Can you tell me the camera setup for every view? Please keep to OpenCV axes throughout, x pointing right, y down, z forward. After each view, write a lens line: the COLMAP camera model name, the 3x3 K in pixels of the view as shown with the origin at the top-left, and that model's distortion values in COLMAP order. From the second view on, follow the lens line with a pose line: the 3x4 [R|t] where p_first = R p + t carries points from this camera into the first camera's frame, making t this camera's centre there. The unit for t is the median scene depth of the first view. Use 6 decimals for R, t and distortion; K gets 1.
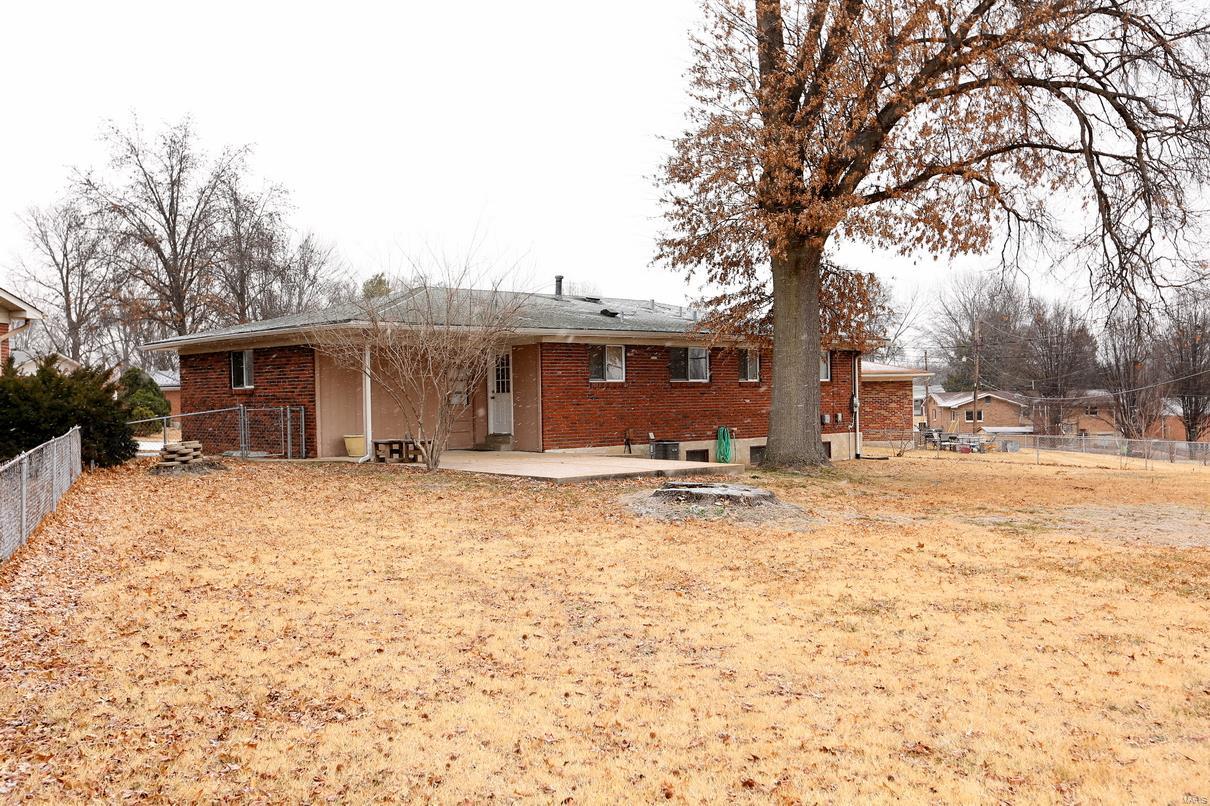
lens RADIAL K [[1132.0, 0, 588.3], [0, 1132.0, 400.1], [0, 0, 1]] dist [0.044741, 0.034558]
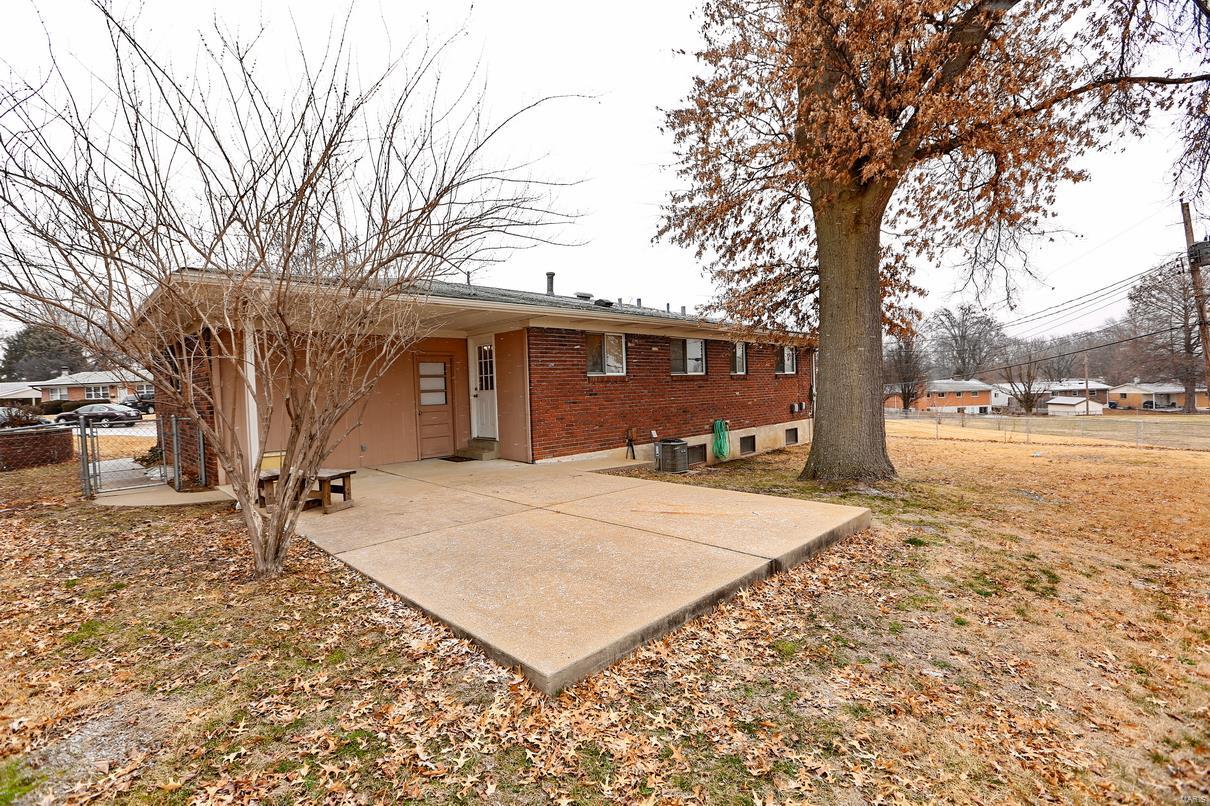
lens RADIAL K [[551.4, 0, 592.9], [0, 551.4, 399.0], [0, 0, 1]] dist [-0.059902, 0.027926]
pose [[0.998883, -0.017347, 0.043951, -0.013365], [0.016562, 0.999698, 0.018171, -0.006044], [-0.044253, -0.017423, 0.998868, 0.592198]]
